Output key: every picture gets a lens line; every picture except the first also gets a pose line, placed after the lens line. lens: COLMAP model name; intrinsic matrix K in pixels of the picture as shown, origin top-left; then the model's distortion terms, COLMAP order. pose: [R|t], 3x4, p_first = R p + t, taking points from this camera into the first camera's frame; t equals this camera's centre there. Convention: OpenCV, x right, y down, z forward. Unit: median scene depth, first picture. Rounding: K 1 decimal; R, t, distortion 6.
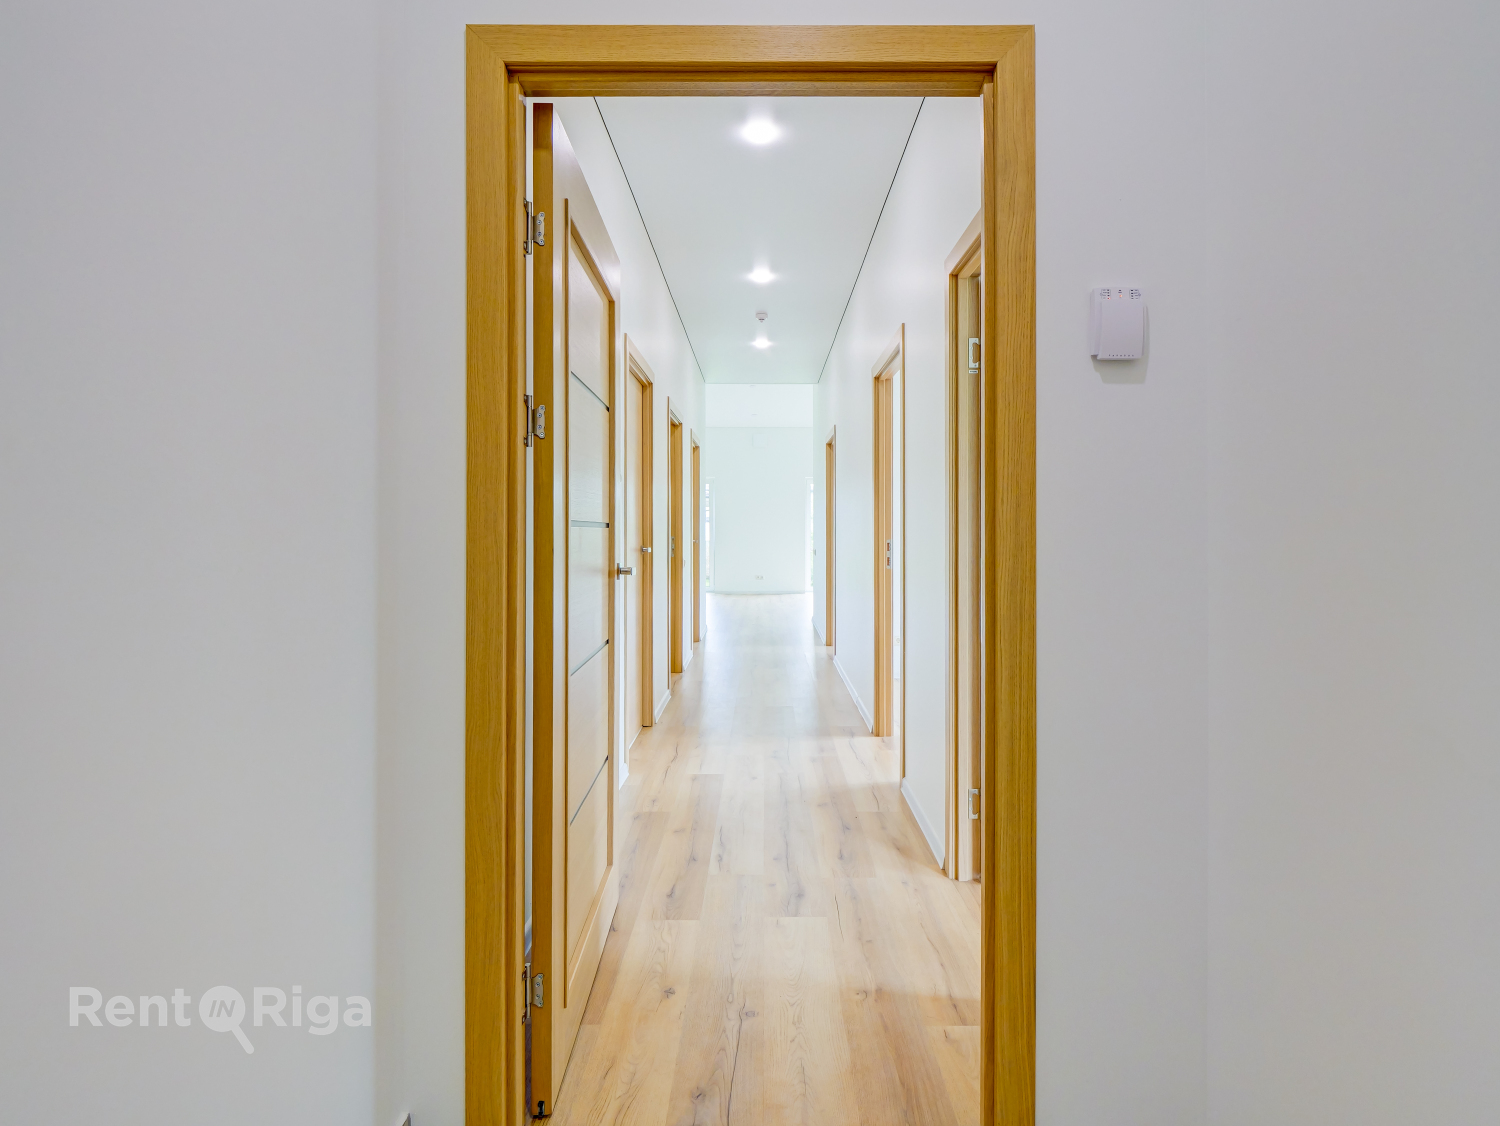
lens RADIAL K [[705.1, 0, 751.1], [0, 705.1, 554.0], [0, 0, 1]] dist [0.003761, -0.000129]
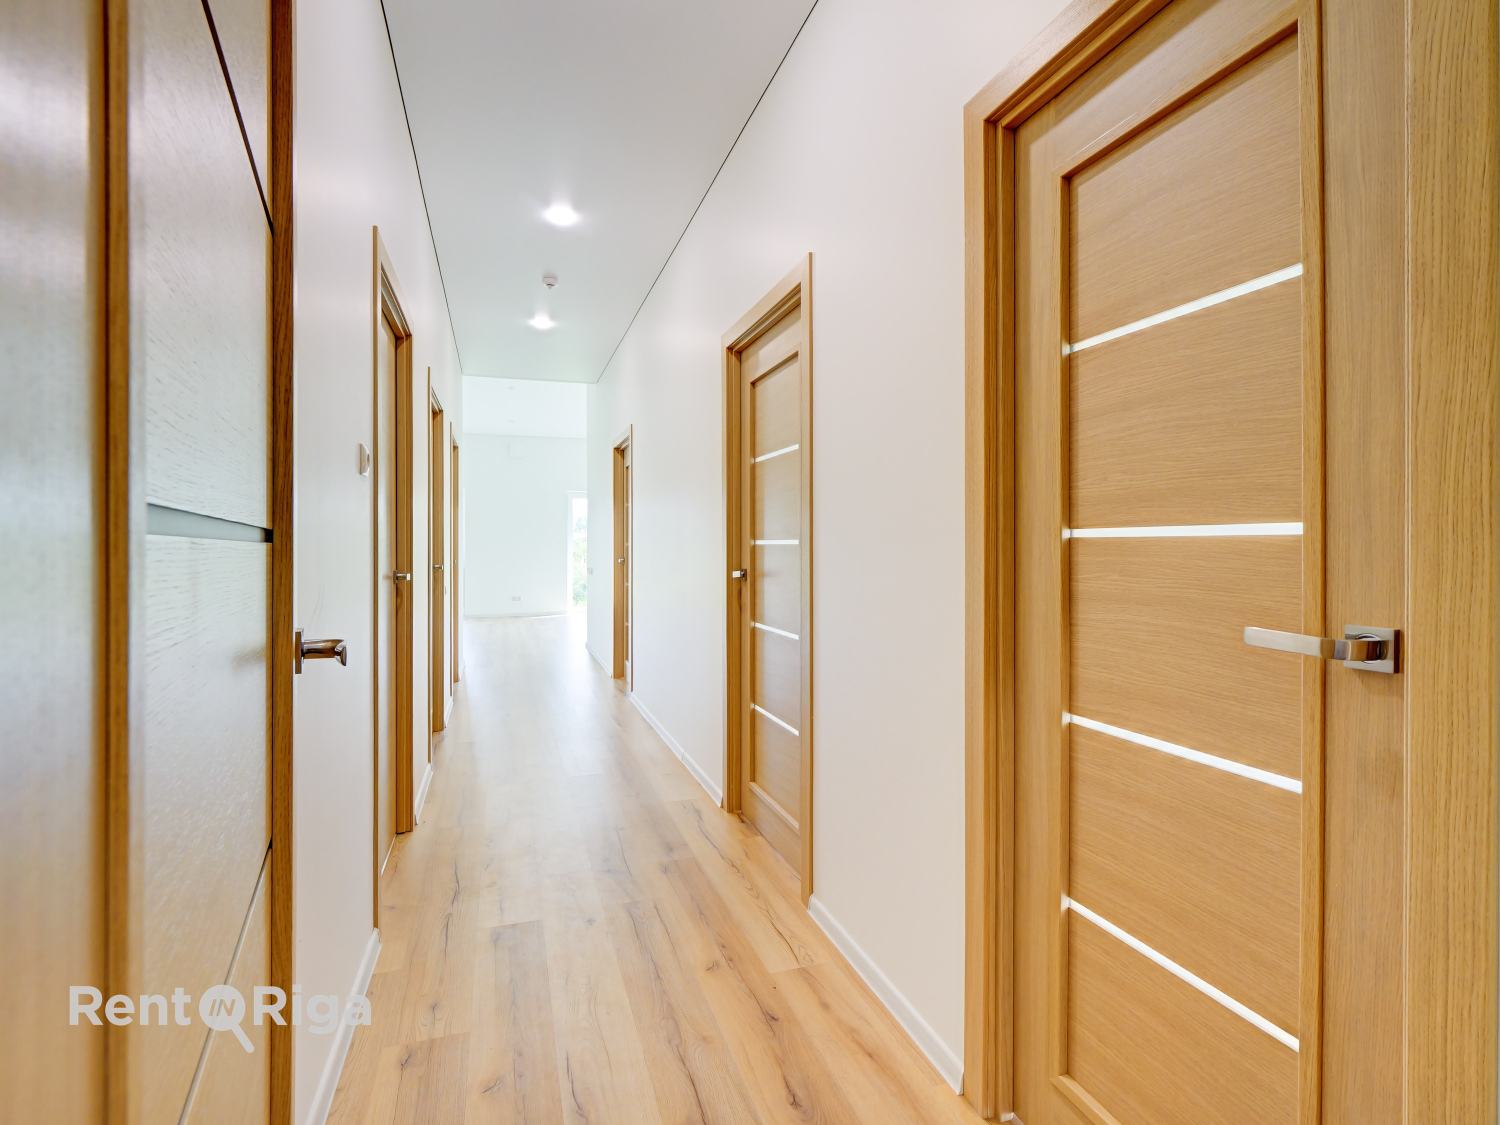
lens RADIAL K [[705.1, 0, 719.9], [0, 705.1, 552.8], [0, 0, 1]] dist [0.003761, -0.000129]
pose [[0.954231, -0.009220, 0.298927, -0.053559], [0.016773, 0.999601, -0.022710, -0.007879], [-0.298598, 0.026685, 0.954006, 0.229574]]
